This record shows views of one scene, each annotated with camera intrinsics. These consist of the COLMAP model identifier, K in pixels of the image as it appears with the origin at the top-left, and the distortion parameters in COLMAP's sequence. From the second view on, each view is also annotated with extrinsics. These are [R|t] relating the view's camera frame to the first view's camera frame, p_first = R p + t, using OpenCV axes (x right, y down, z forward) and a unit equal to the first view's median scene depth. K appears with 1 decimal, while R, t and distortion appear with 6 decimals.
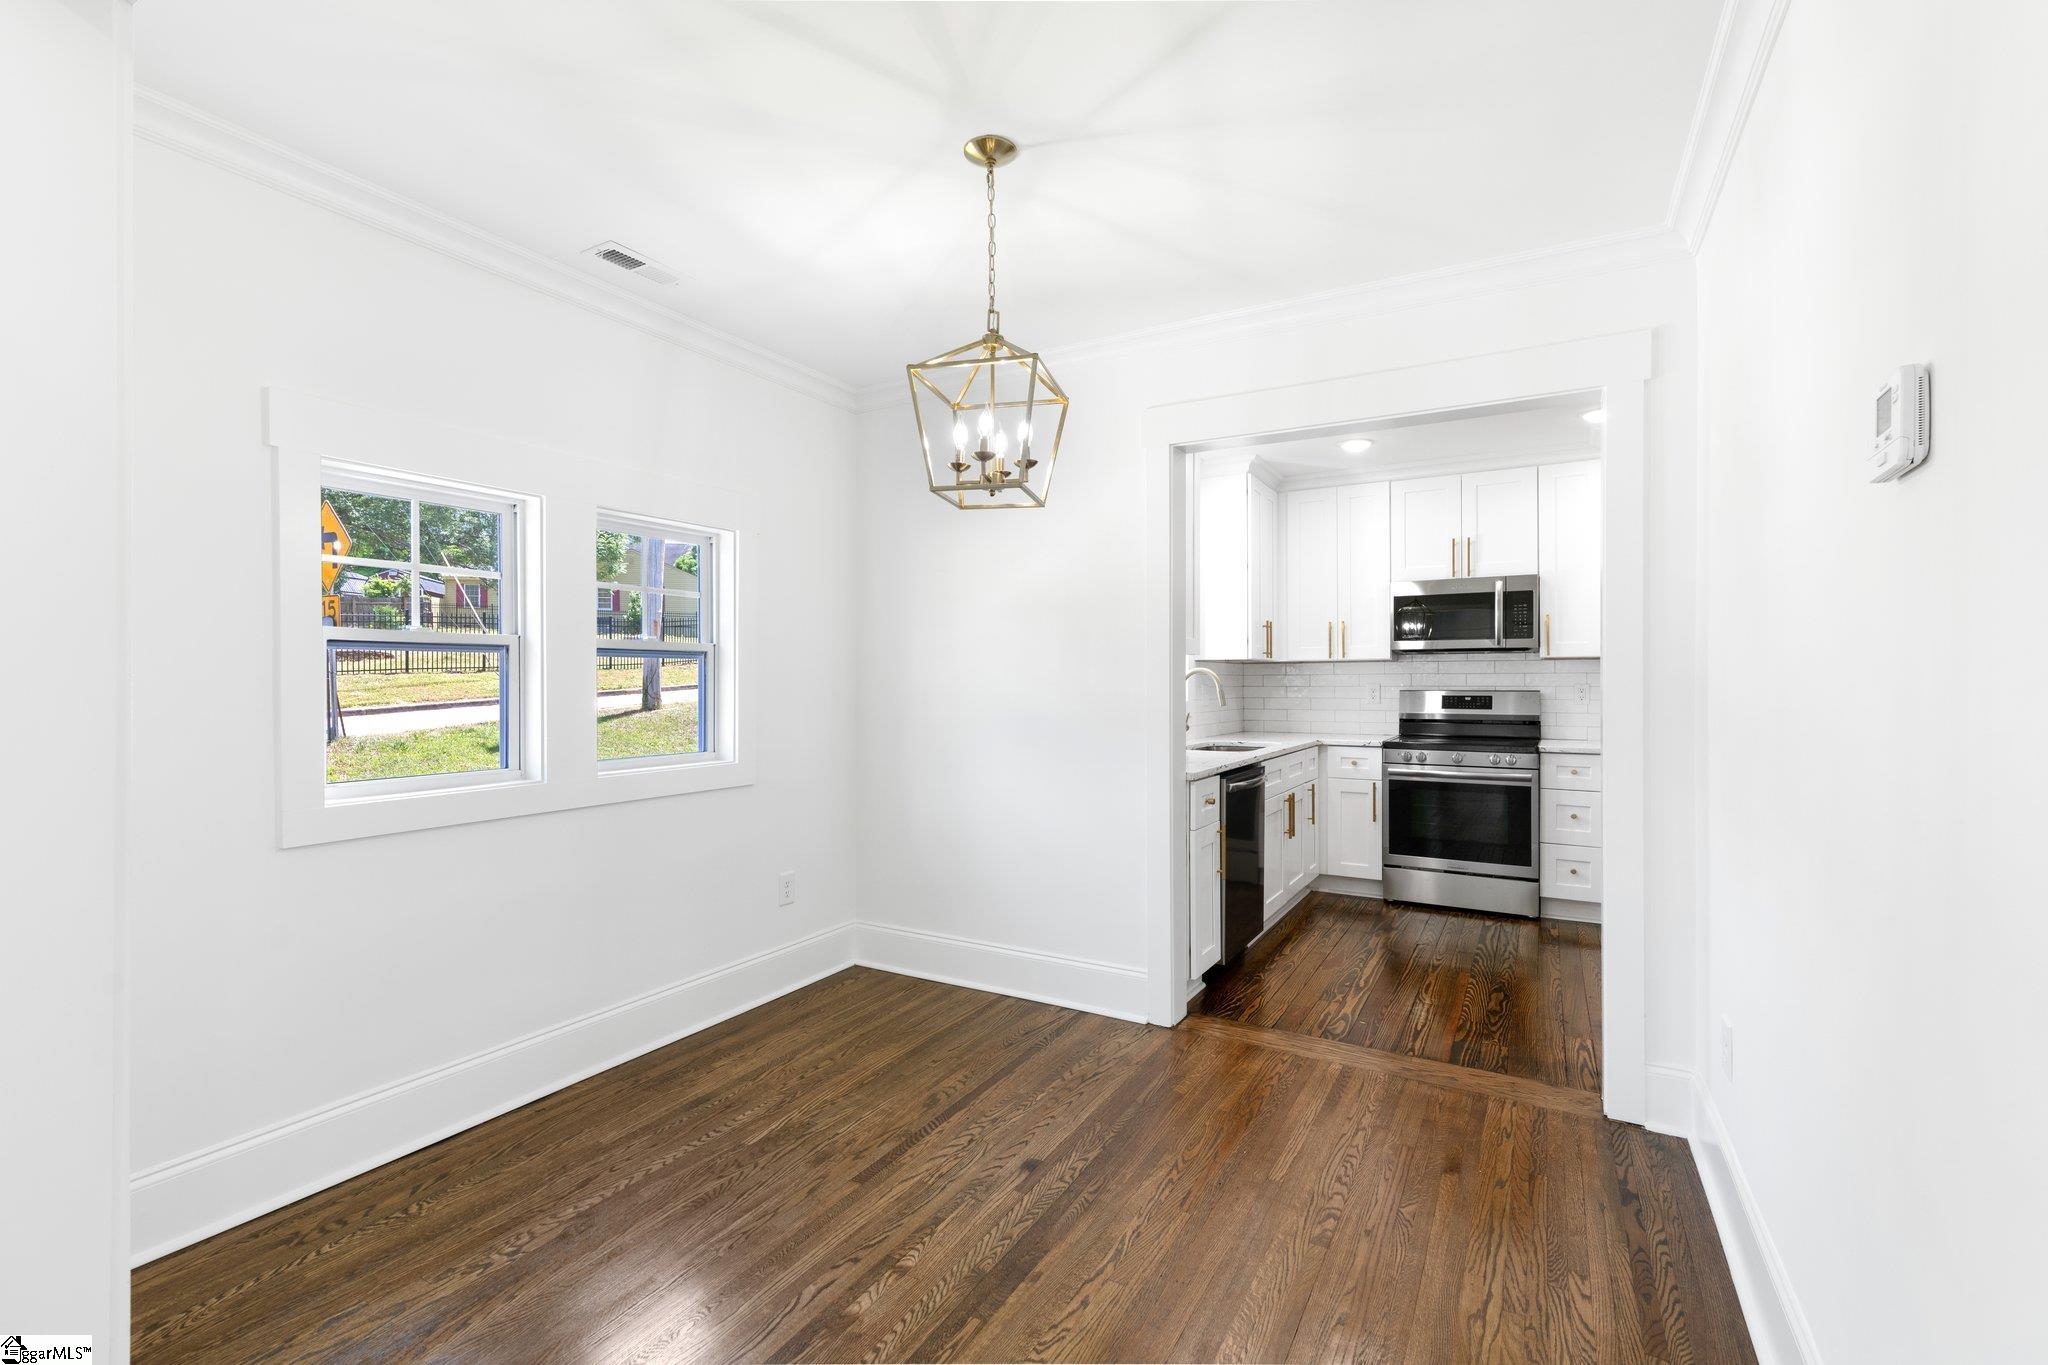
lens RADIAL K [[899.2, 0, 1024.0], [0, 899.2, 682.5], [0, 0, 1]] dist [0.011520, 0.000249]
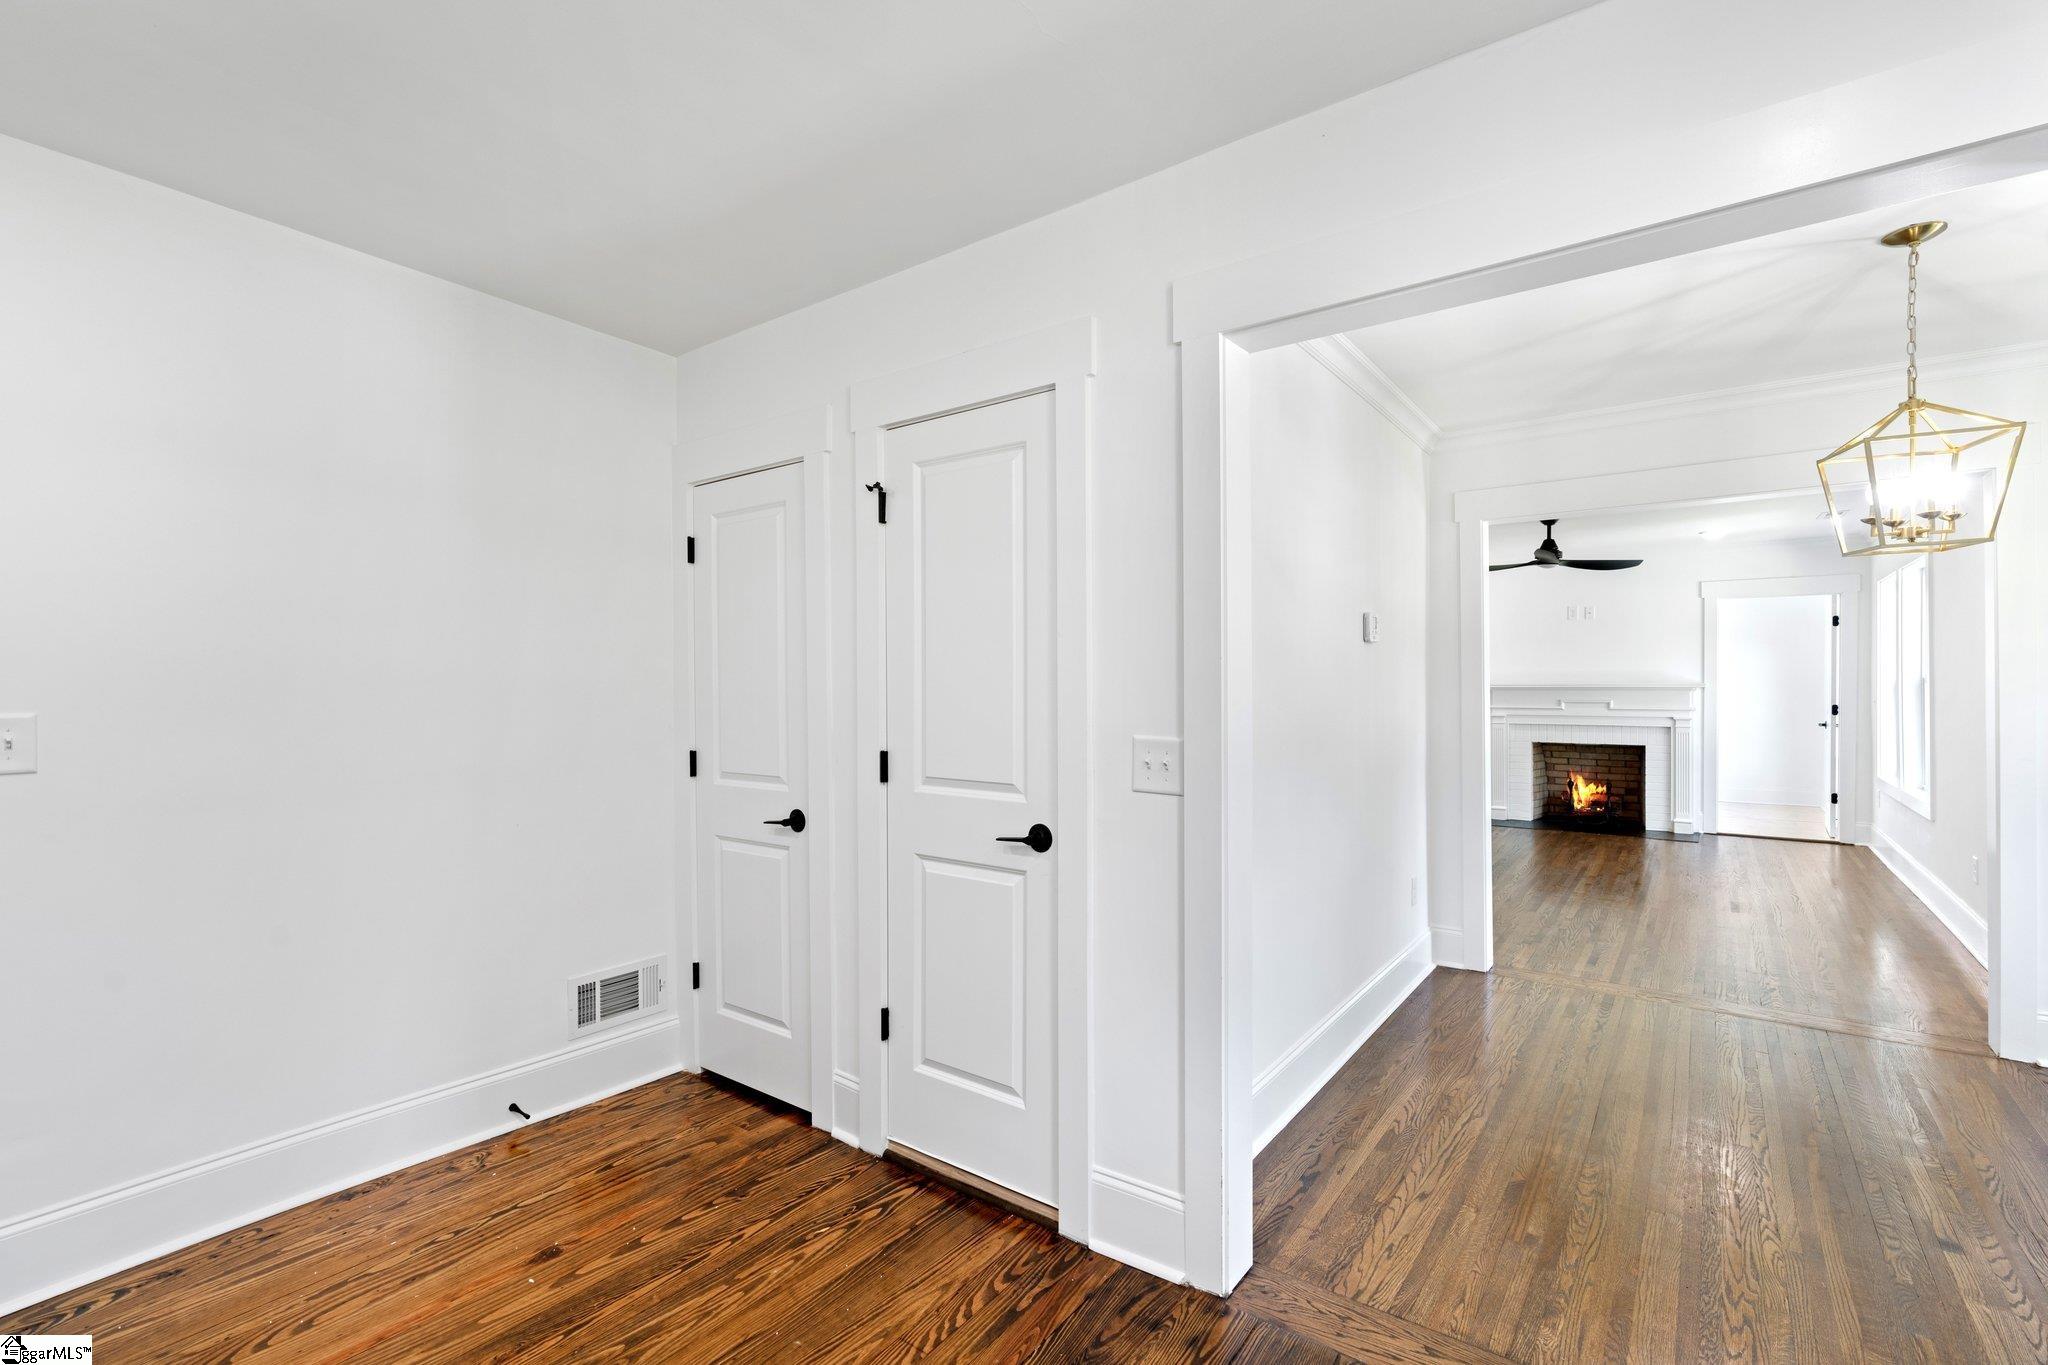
lens RADIAL K [[926.5, 0, 1017.8], [0, 926.5, 688.7], [0, 0, 1]] dist [-0.003430, -0.000385]
pose [[-0.993082, 0.004577, 0.117331, 0.394003], [0.005621, 0.999948, 0.008567, -0.021143], [-0.117286, 0.009167, -0.993056, 0.963486]]
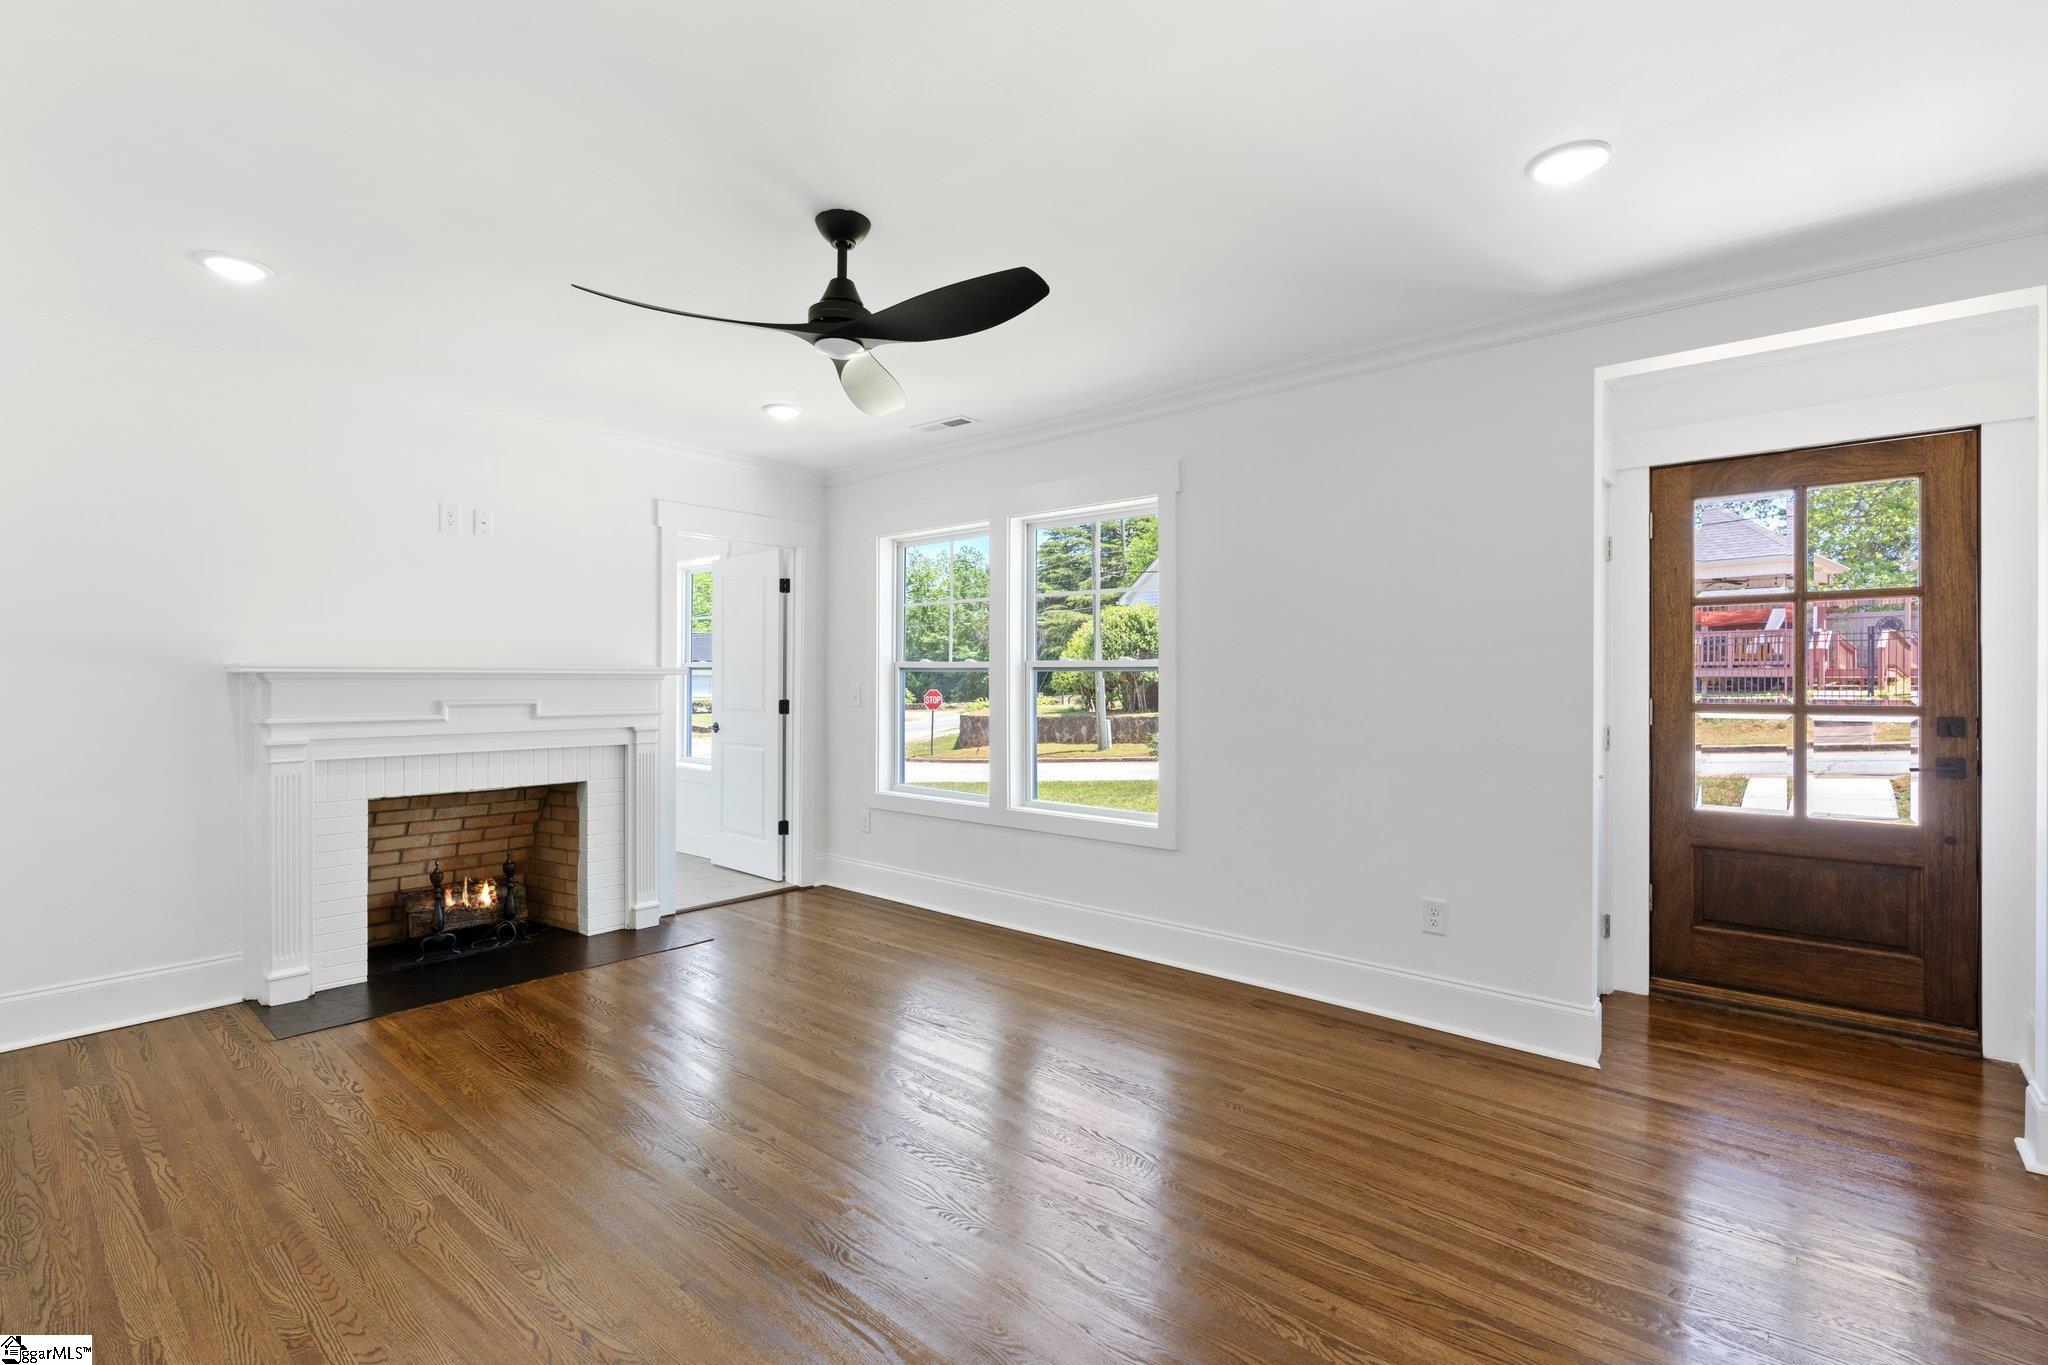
lens RADIAL K [[930.1, 0, 1017.2], [0, 930.1, 676.2], [0, 0, 1]] dist [-0.001425, -0.000060]
pose [[-0.187833, -0.003457, -0.982195, 0.286734], [-0.004266, 0.999987, -0.002704, -0.001157], [0.982192, 0.003682, -0.187845, -0.212617]]
